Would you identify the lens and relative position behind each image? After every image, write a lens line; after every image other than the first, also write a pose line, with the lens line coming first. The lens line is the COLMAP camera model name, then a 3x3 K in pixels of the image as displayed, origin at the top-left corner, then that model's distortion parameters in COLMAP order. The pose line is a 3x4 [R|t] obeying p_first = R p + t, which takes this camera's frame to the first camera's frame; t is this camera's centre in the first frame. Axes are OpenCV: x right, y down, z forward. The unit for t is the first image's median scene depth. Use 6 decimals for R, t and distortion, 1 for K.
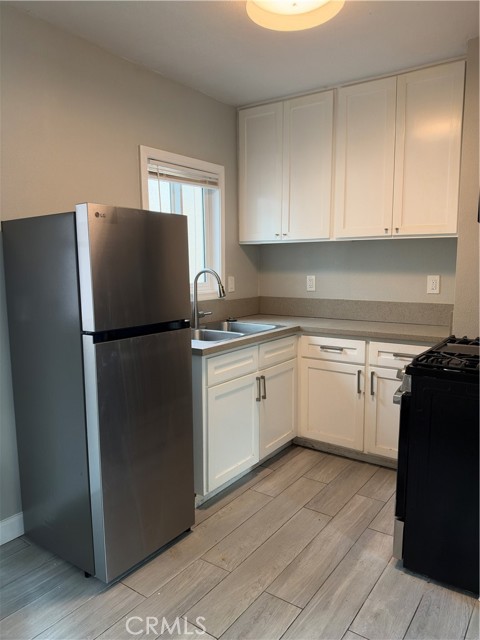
lens RADIAL K [[463.1, 0, 240.6], [0, 463.1, 319.1], [0, 0, 1]] dist [-0.011024, -0.009619]
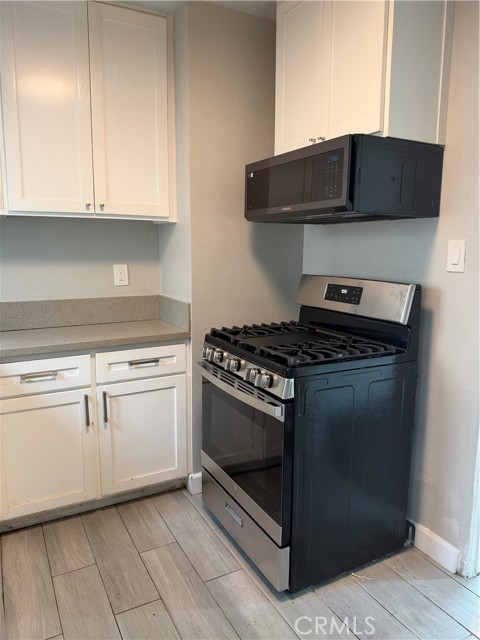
lens RADIAL K [[463.1, 0, 238.6], [0, 463.1, 322.0], [0, 0, 1]] dist [-0.011024, -0.009619]
pose [[0.454613, -0.133990, 0.880553, -0.270031], [0.111056, 0.989432, 0.093222, -0.047132], [-0.883739, 0.055410, 0.464689, 0.441903]]
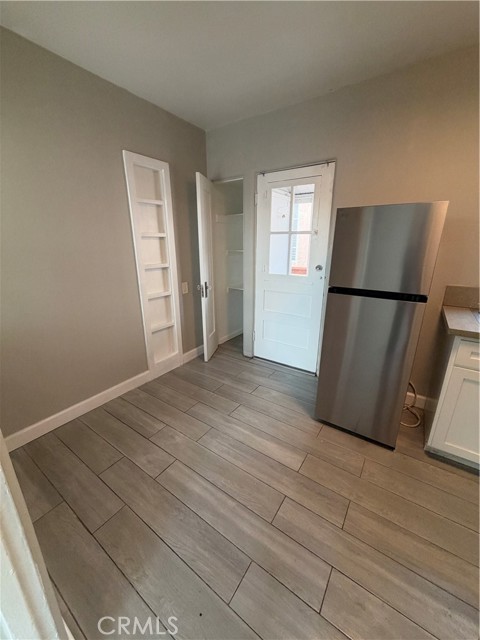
lens RADIAL K [[256.1, 0, 239.4], [0, 256.1, 319.1], [0, 0, 1]] dist [0.001415, 0.000133]
pose [[0.017715, 0.301188, -0.953400, 0.384402], [-0.120460, 0.947247, 0.297006, -0.059379], [0.992560, 0.109585, 0.053061, 0.374460]]
